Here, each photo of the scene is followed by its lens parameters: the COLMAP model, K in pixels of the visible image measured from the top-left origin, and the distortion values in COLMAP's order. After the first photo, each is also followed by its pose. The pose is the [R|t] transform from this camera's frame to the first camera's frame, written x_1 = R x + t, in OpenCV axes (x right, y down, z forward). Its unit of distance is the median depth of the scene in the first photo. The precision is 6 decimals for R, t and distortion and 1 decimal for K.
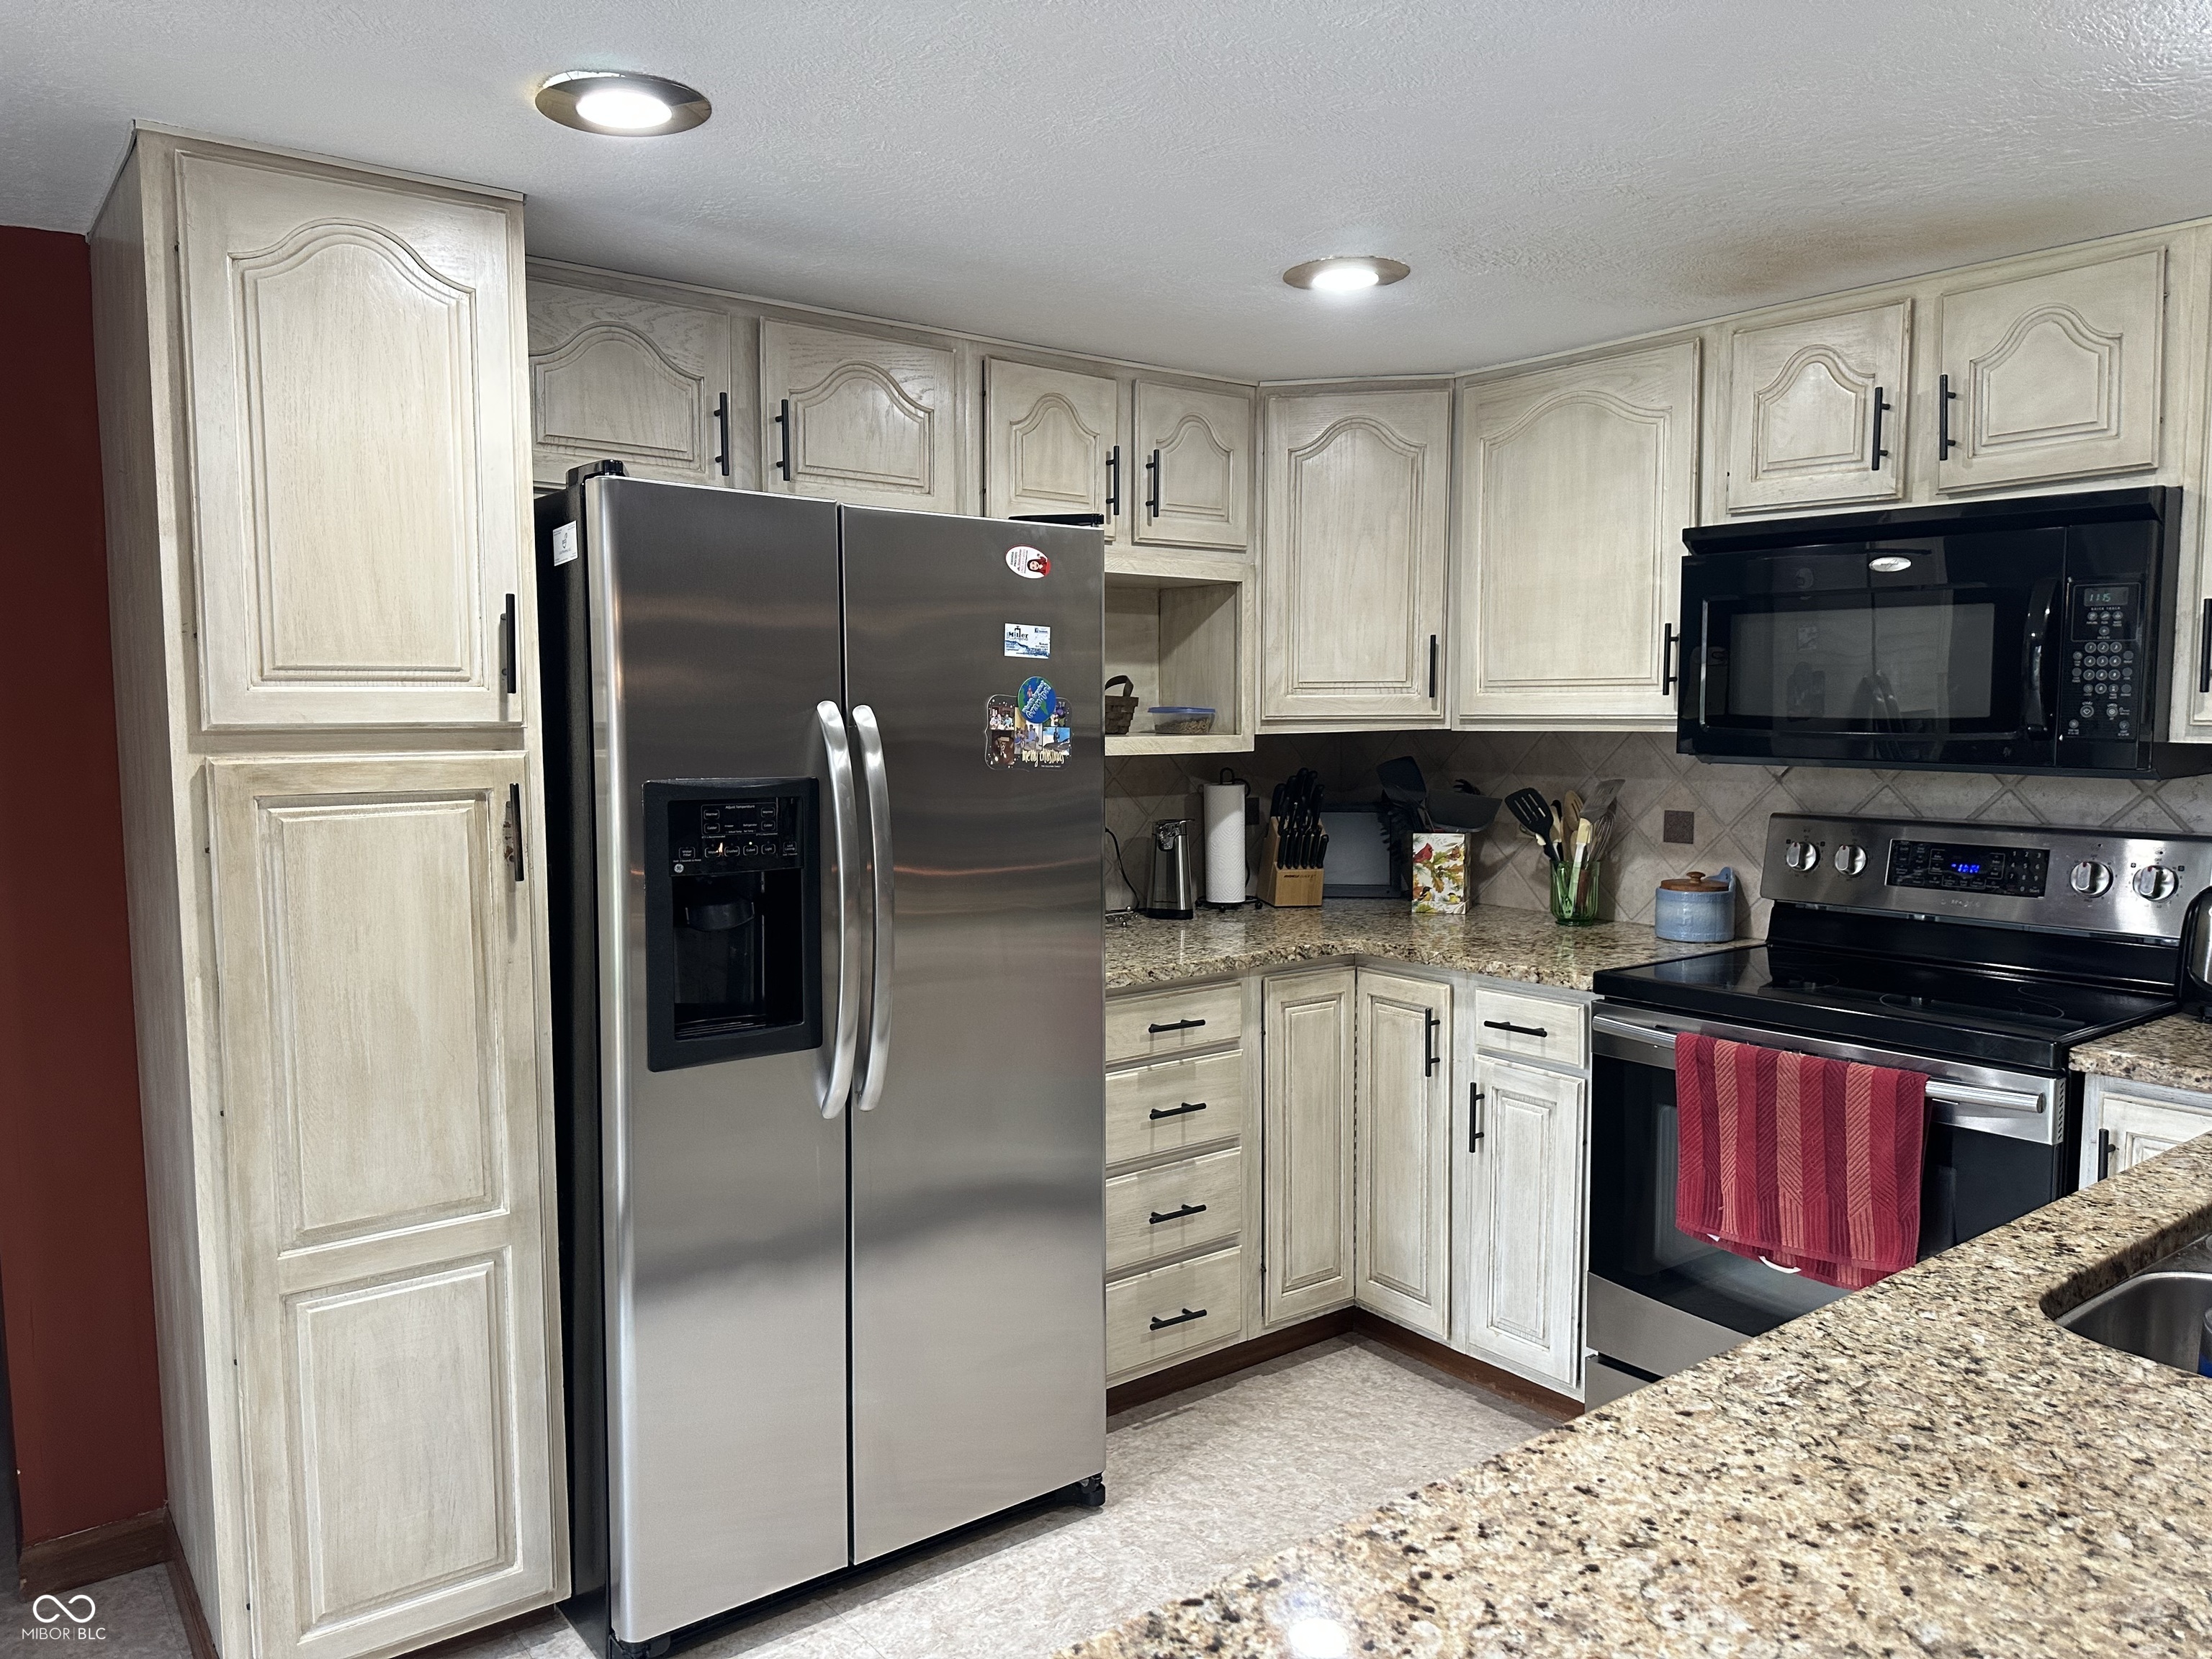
lens RADIAL K [[1570.9, 0, 1104.3], [0, 1570.9, 822.9], [0, 0, 1]] dist [0.000559, -0.001758]
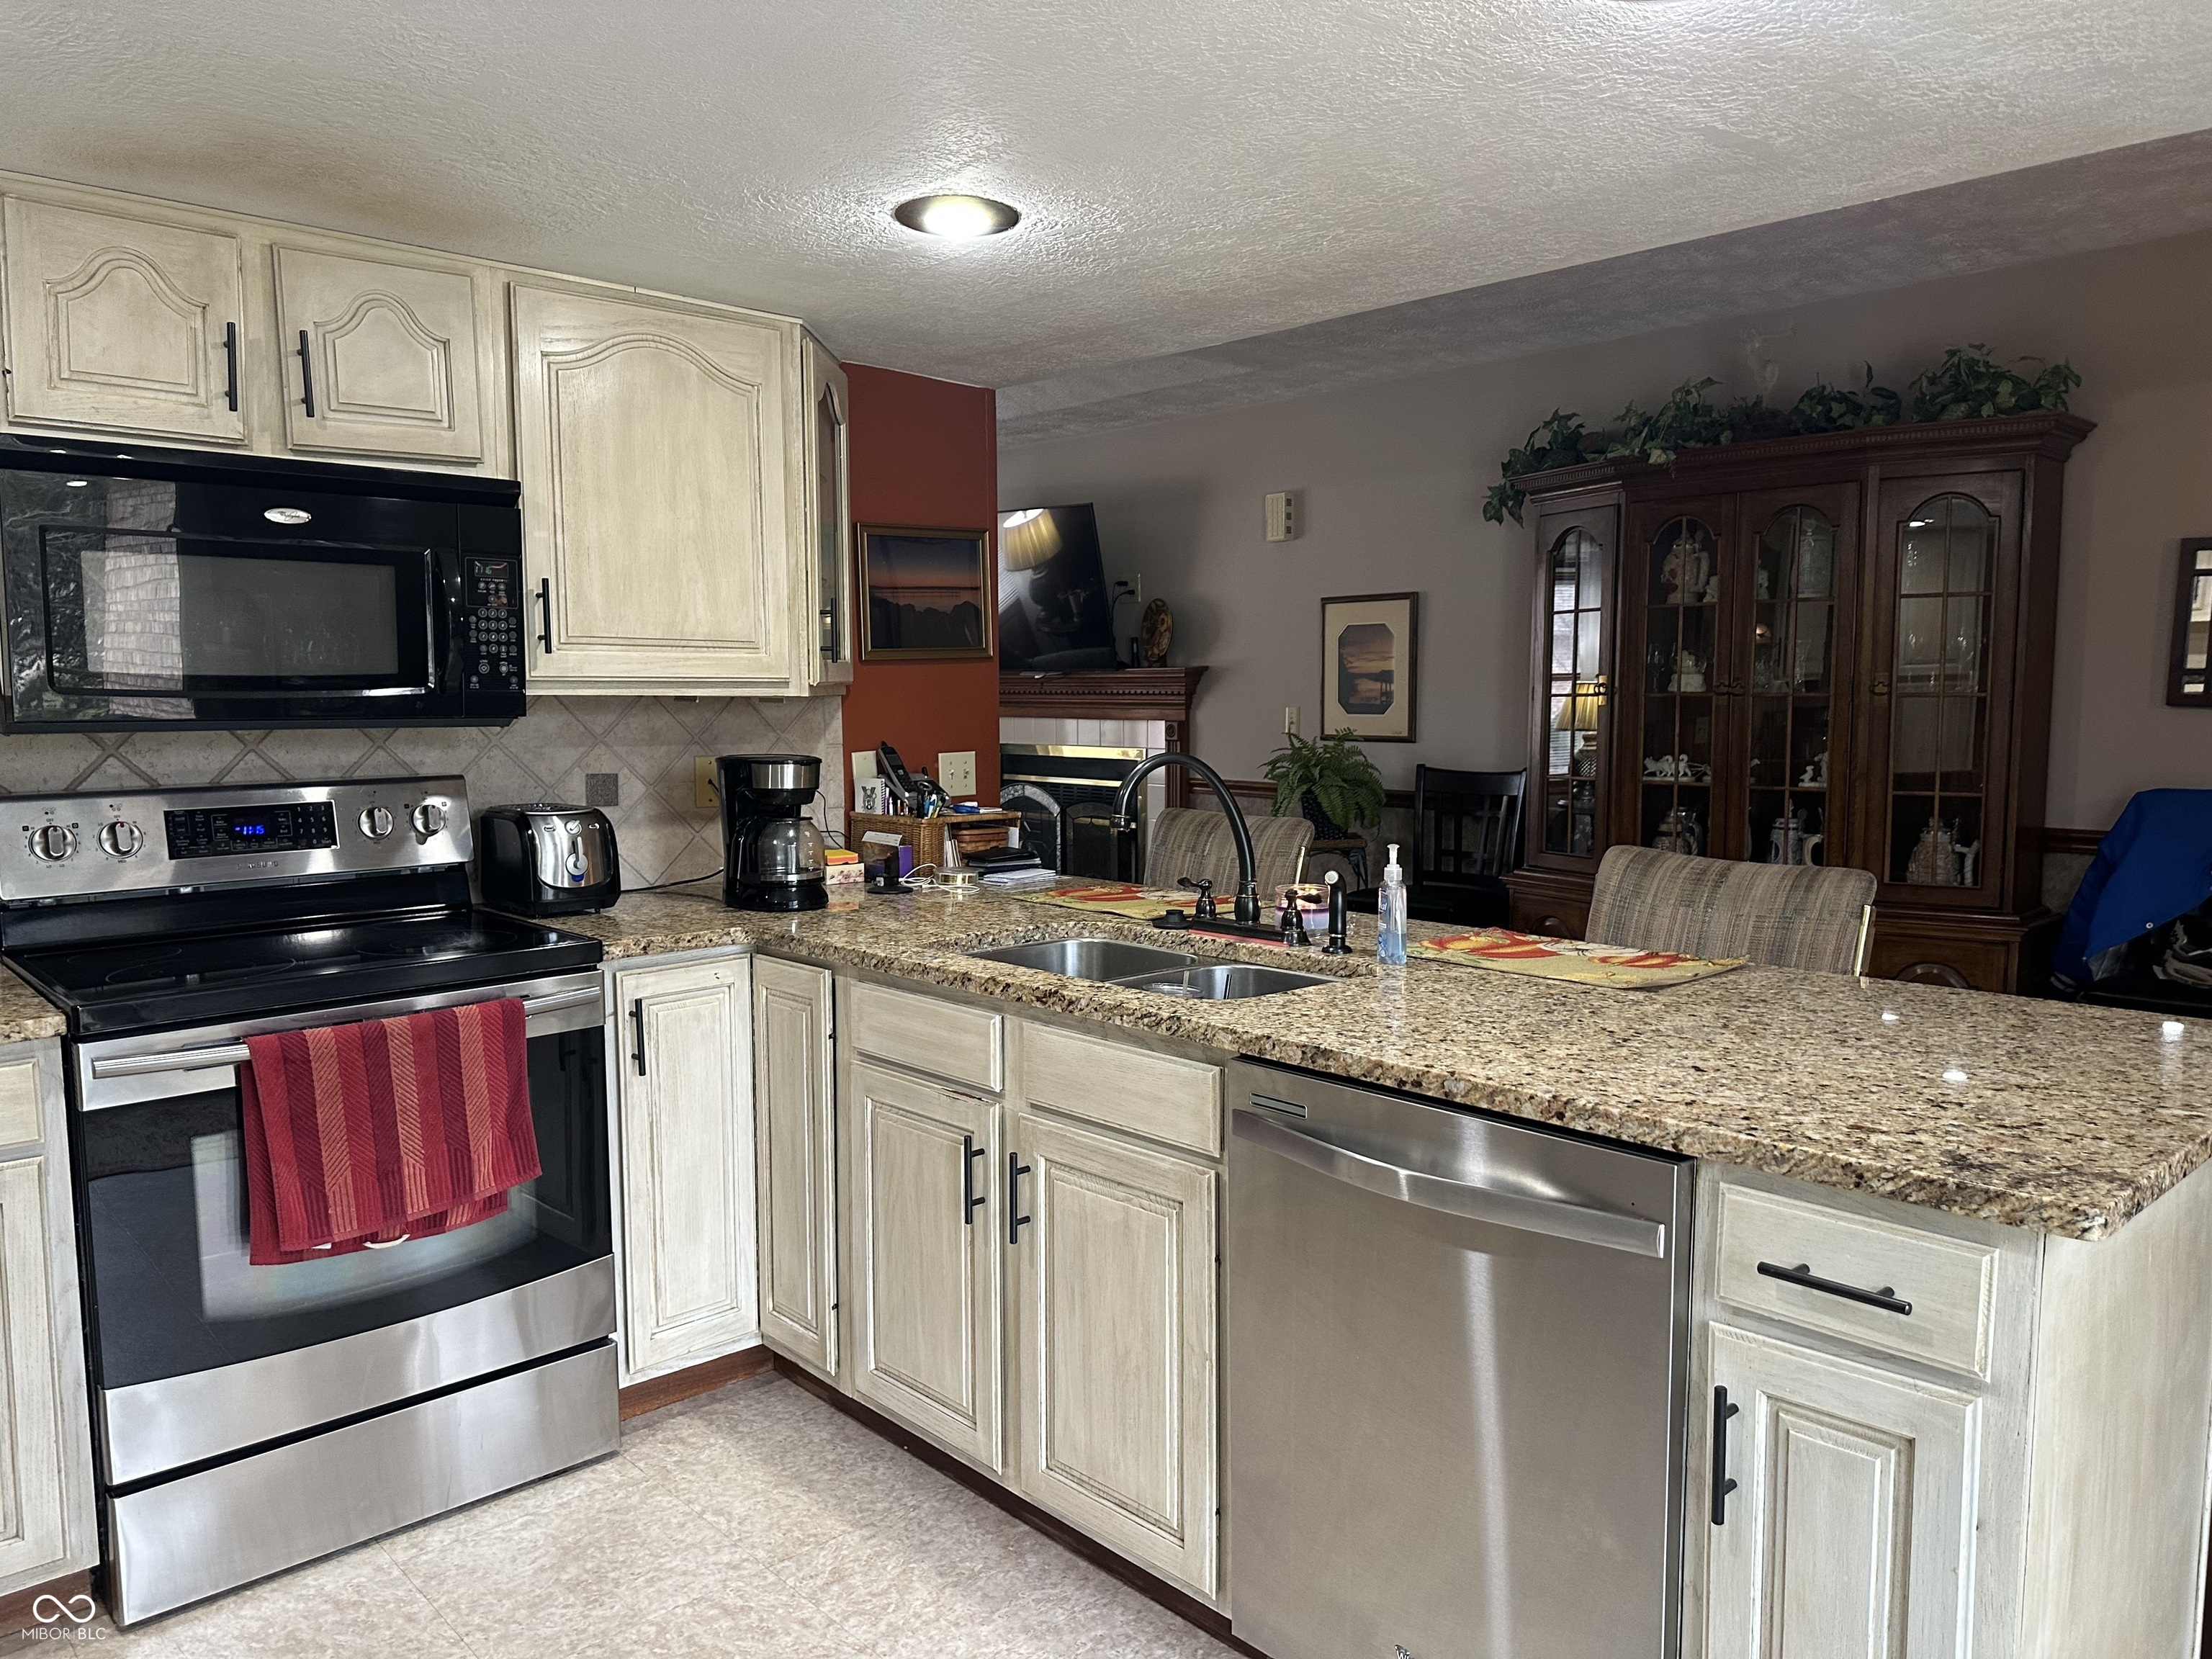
lens RADIAL K [[1570.9, 0, 1103.0], [0, 1570.9, 836.2], [0, 0, 1]] dist [0.000559, -0.001758]
pose [[-0.097555, -0.095200, 0.990666, -0.545553], [0.081342, 0.991321, 0.103273, -0.029237], [-0.991901, 0.090657, -0.088964, 0.627872]]
